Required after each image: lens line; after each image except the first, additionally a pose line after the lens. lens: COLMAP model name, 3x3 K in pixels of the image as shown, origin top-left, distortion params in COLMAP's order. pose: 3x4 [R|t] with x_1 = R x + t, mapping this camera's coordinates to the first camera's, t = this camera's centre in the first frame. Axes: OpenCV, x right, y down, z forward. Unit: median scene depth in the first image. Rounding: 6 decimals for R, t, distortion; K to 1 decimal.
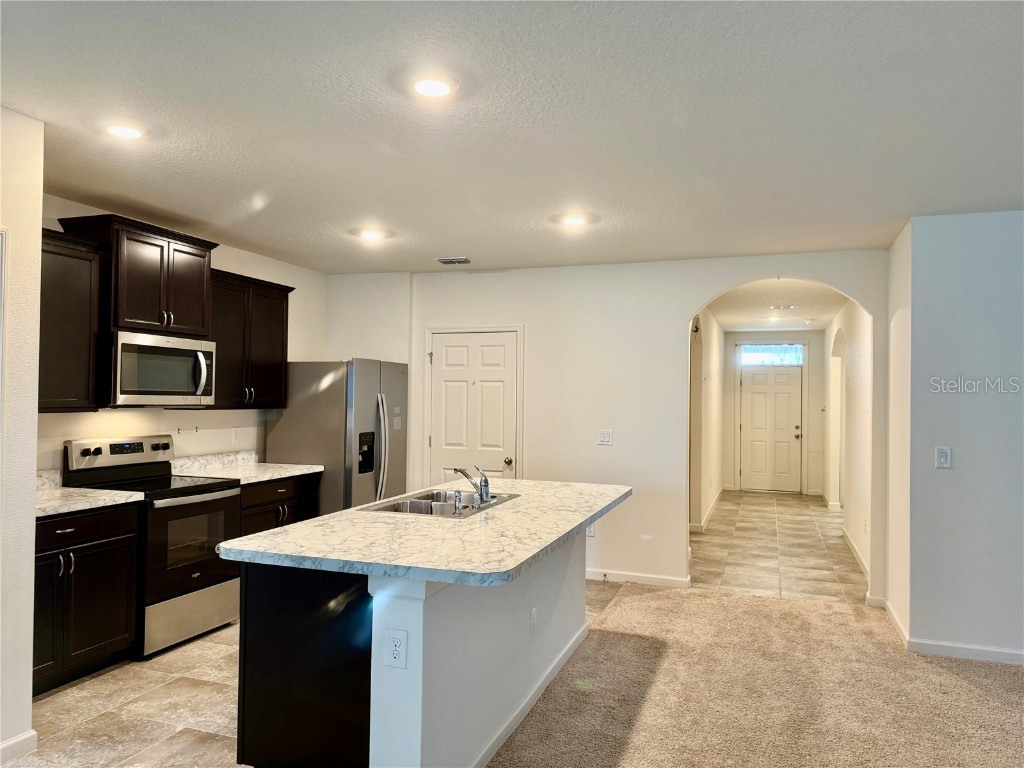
lens RADIAL K [[714.7, 0, 506.0], [0, 714.7, 383.4], [0, 0, 1]] dist [0.014553, -0.005960]
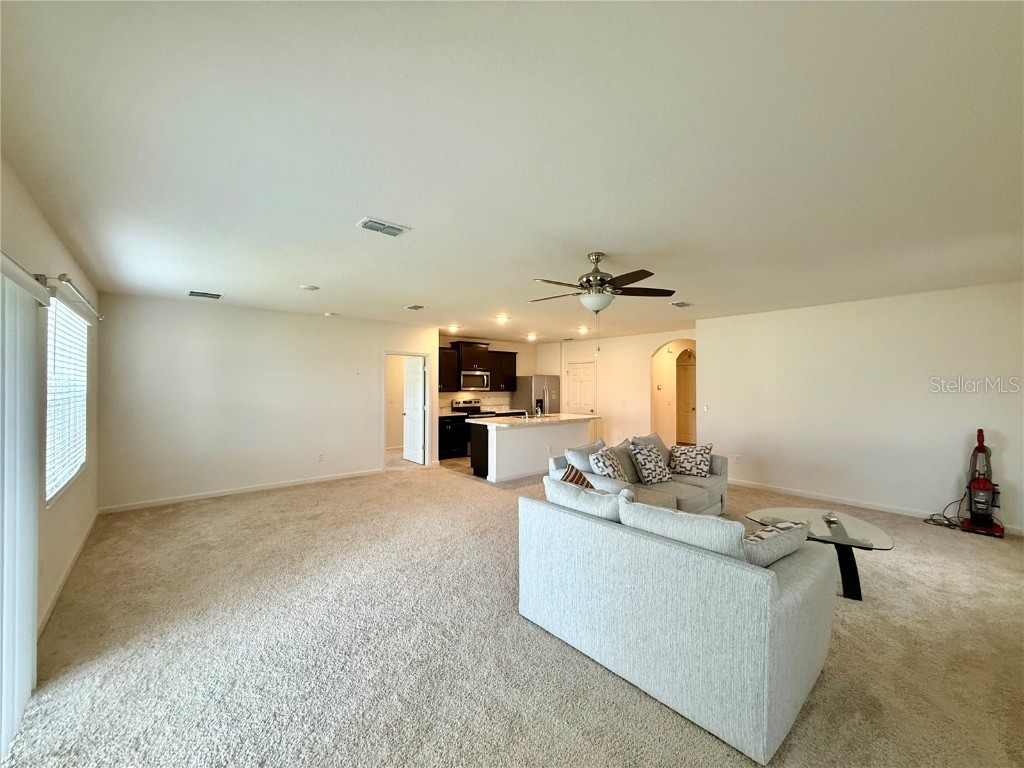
lens RADIAL K [[408.1, 0, 503.7], [0, 408.1, 380.5], [0, 0, 1]] dist [0.000552, 0.000002]
pose [[0.859989, -0.022704, -0.509807, 0.652559], [0.022494, 0.999725, -0.006577, -0.002529], [0.509817, -0.005811, 0.860263, -0.653279]]
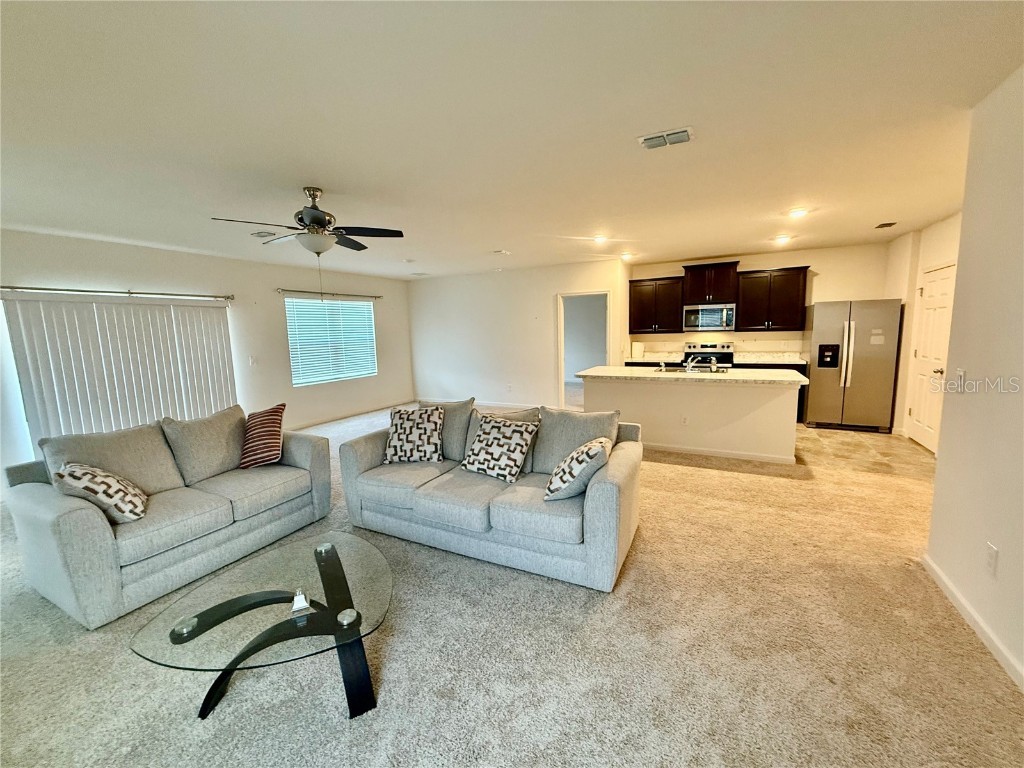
lens RADIAL K [[408.1, 0, 511.6], [0, 408.1, 381.6], [0, 0, 1]] dist [0.000552, 0.000002]
pose [[-0.146361, 0.114218, -0.982615, 1.073215], [0.042801, 0.993113, 0.109063, 0.020366], [0.988305, -0.026094, -0.150241, 0.458769]]
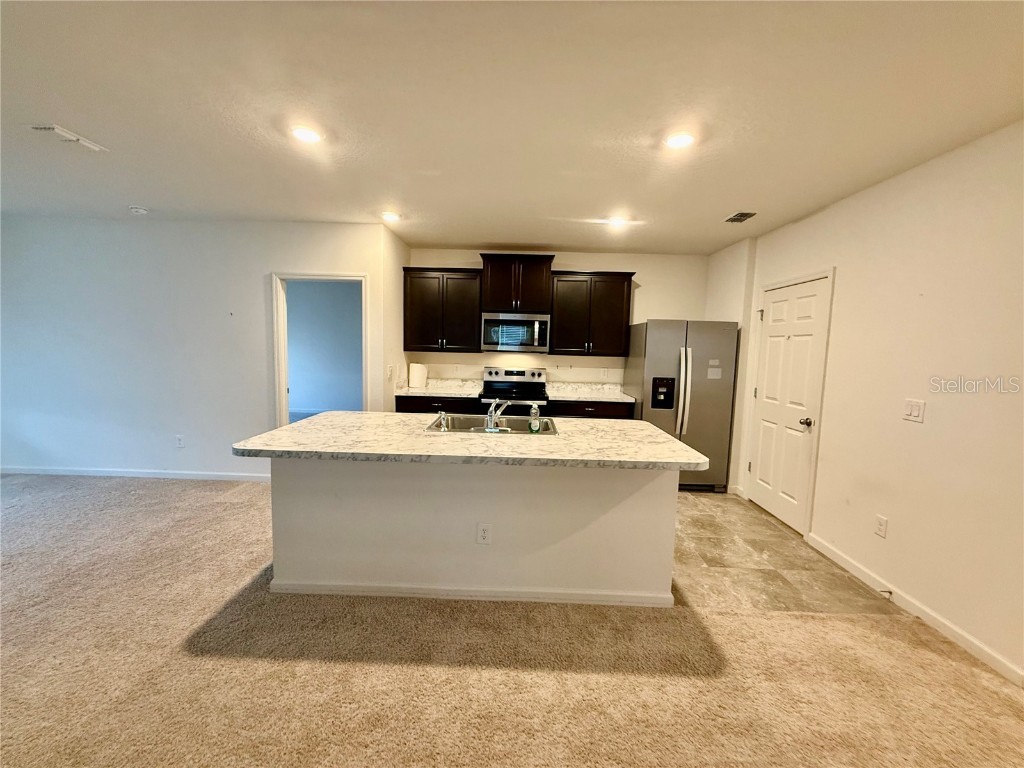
lens RADIAL K [[408.1, 0, 511.5], [0, 408.1, 381.8], [0, 0, 1]] dist [0.000552, 0.000002]
pose [[0.313953, 0.081894, -0.945900, 0.489737], [-0.005677, 0.996417, 0.084383, 0.018976], [0.949422, -0.021123, 0.313293, 0.609051]]
